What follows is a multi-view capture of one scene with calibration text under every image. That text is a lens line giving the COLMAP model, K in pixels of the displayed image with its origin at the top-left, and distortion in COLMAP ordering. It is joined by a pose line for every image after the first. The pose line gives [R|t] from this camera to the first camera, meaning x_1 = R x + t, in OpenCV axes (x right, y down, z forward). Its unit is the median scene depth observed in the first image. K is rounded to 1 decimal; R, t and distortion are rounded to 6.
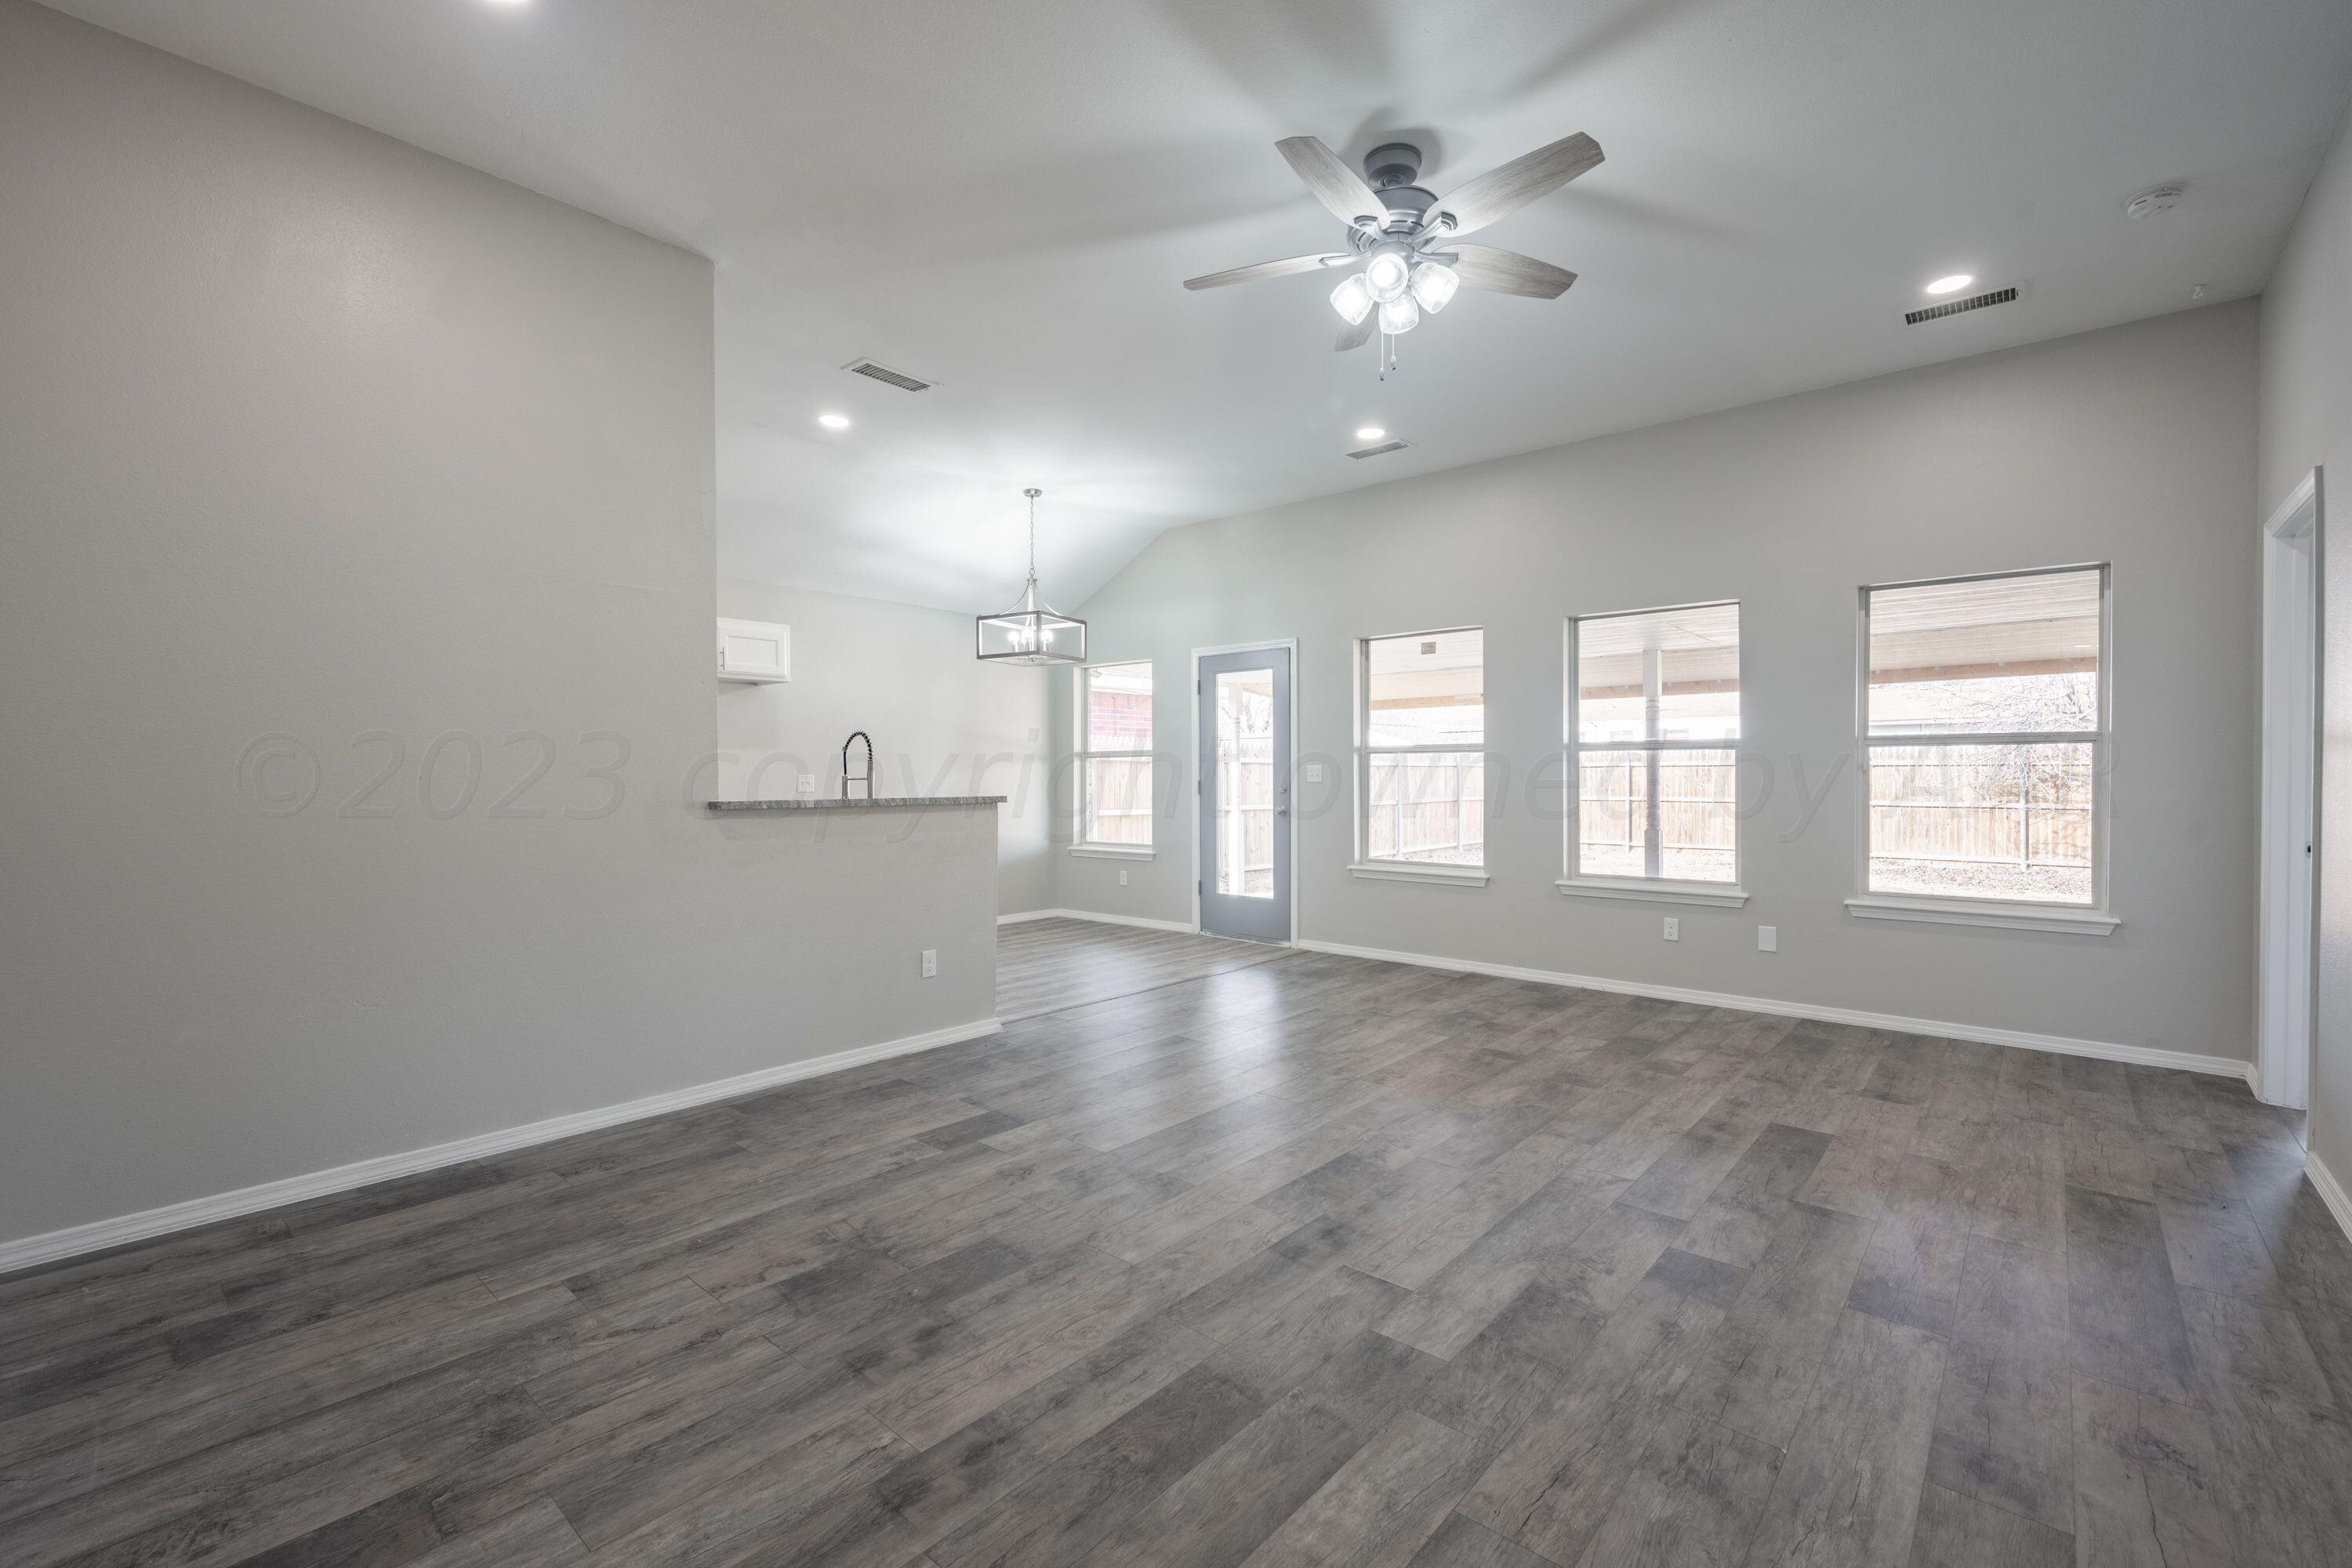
lens RADIAL K [[961.6, 0, 1186.1], [0, 961.6, 785.5], [0, 0, 1]] dist [-0.001162, 0.000321]
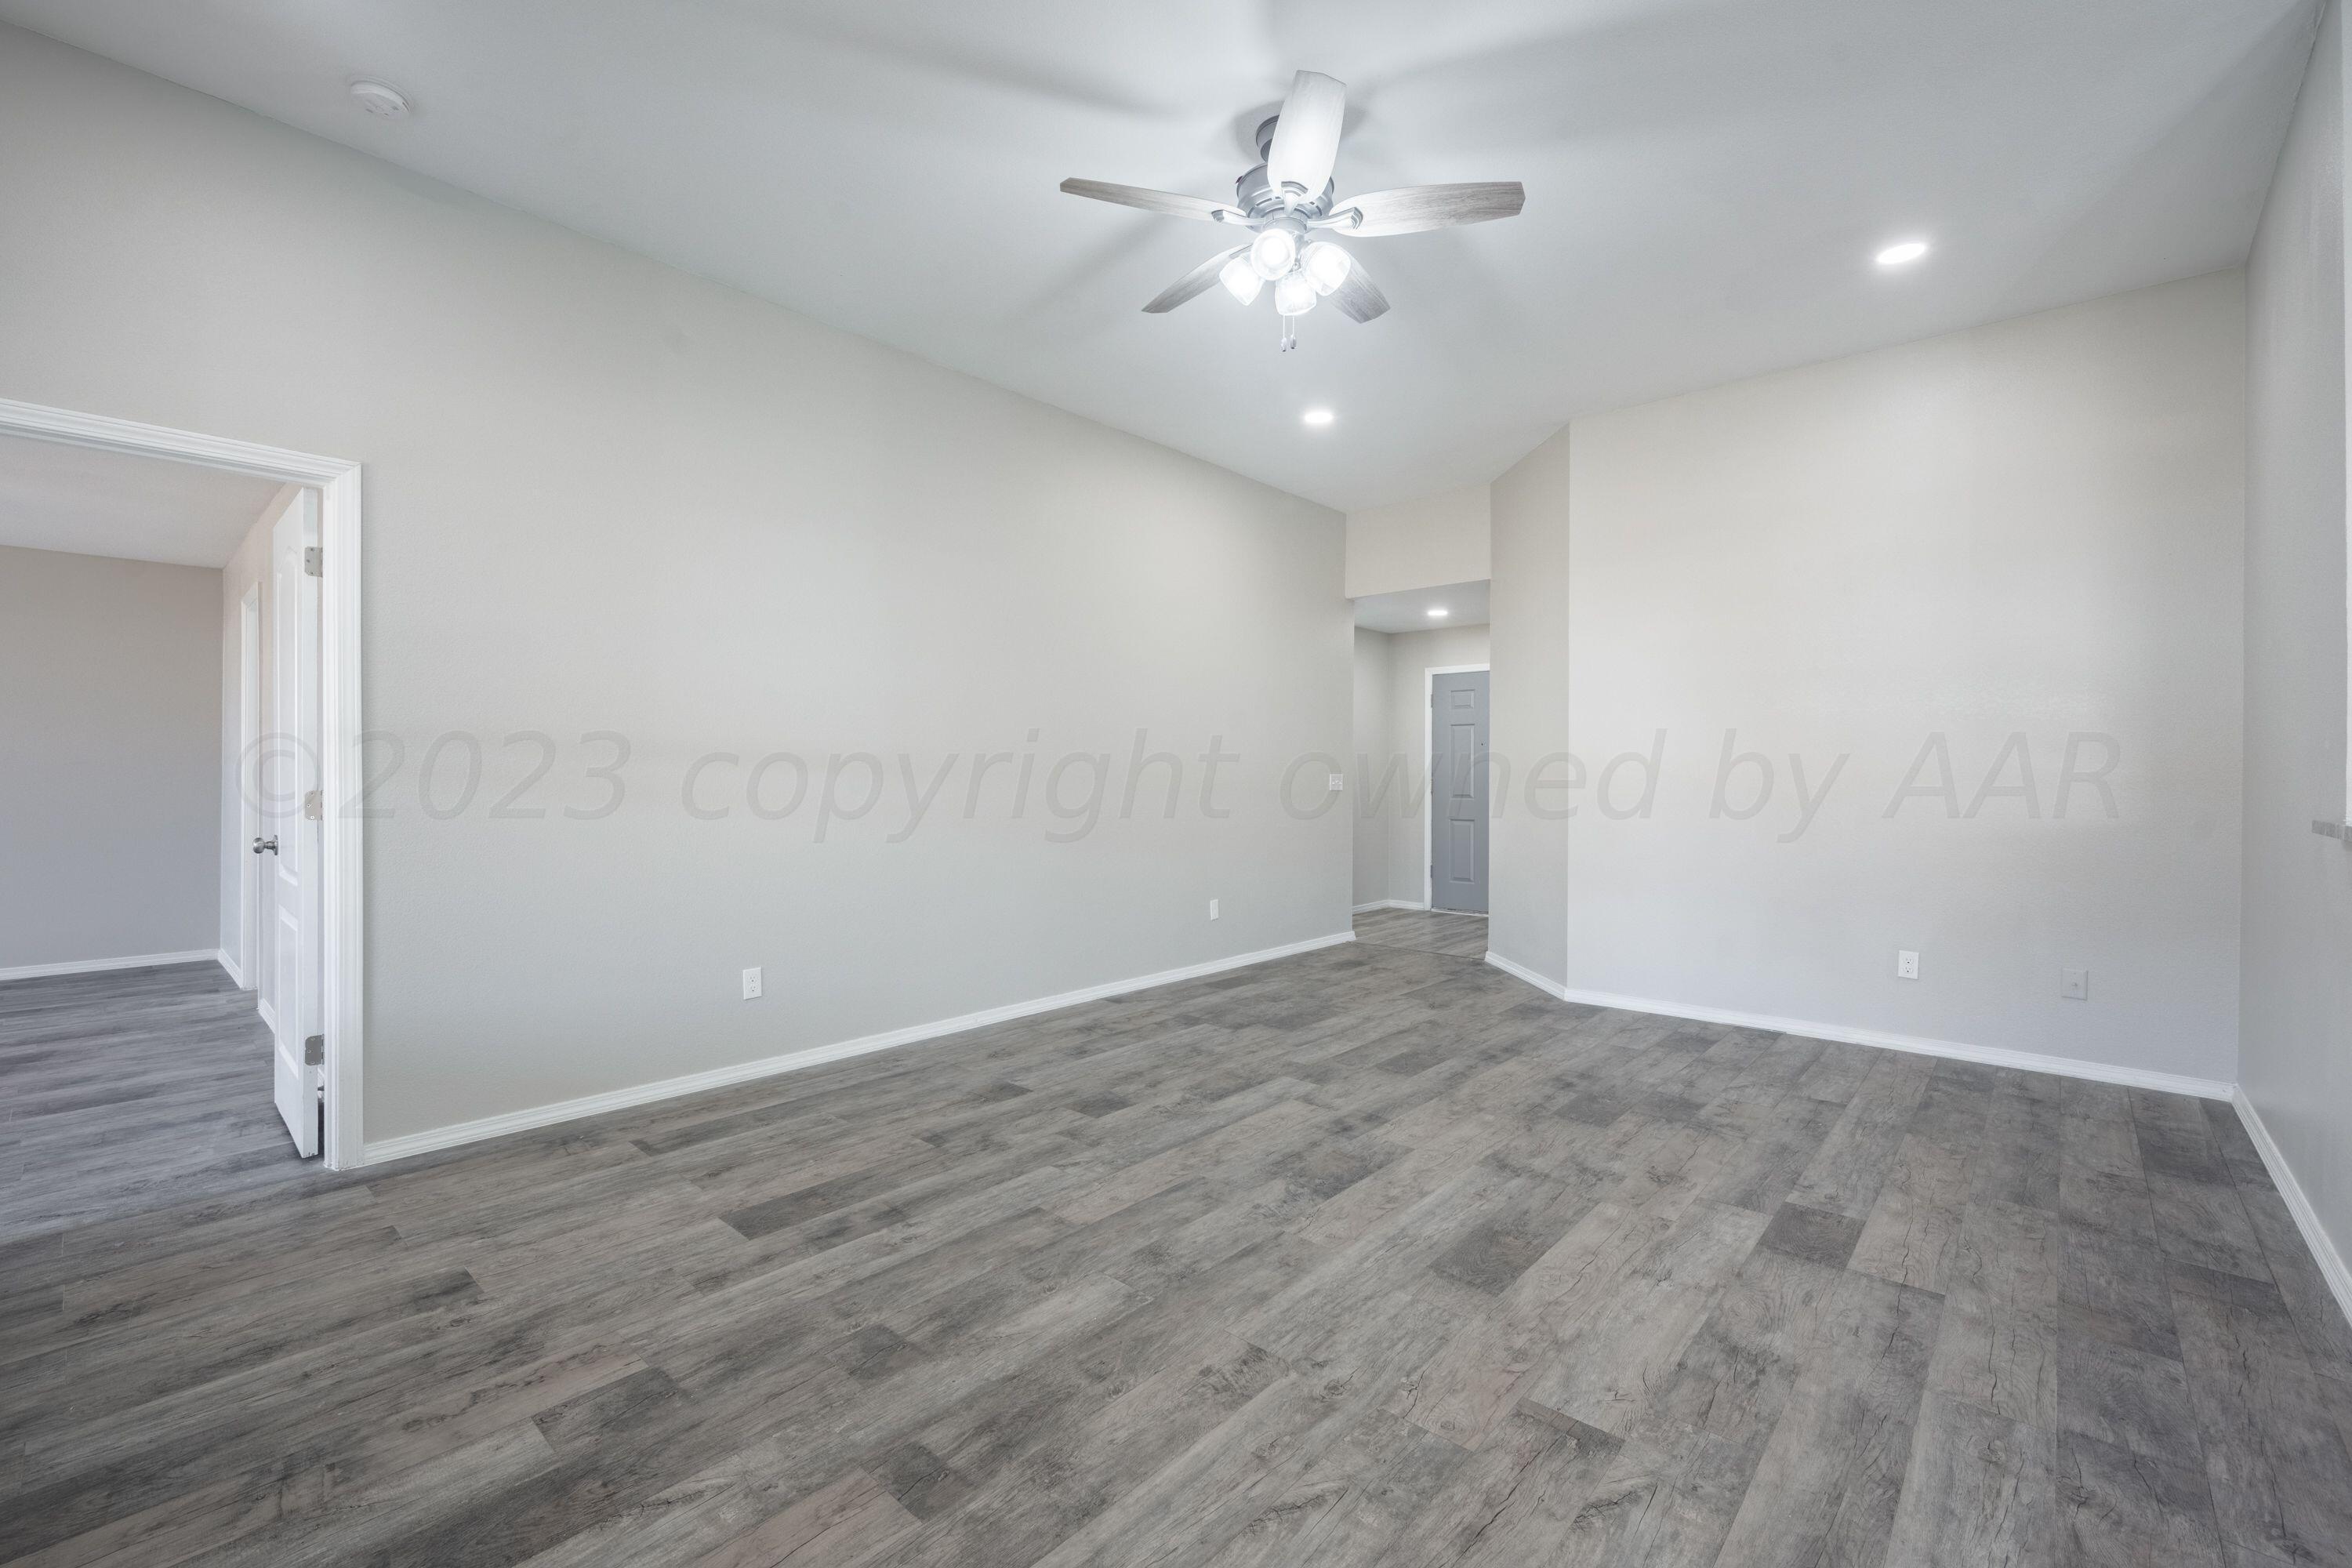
lens RADIAL K [[961.6, 0, 1176.3], [0, 961.6, 793.7], [0, 0, 1]] dist [-0.001162, 0.000321]
pose [[-0.999782, -0.003828, 0.020504, 0.319906], [-0.003163, 0.999470, 0.032409, -0.021985], [-0.020617, 0.032337, -0.999264, 2.071764]]
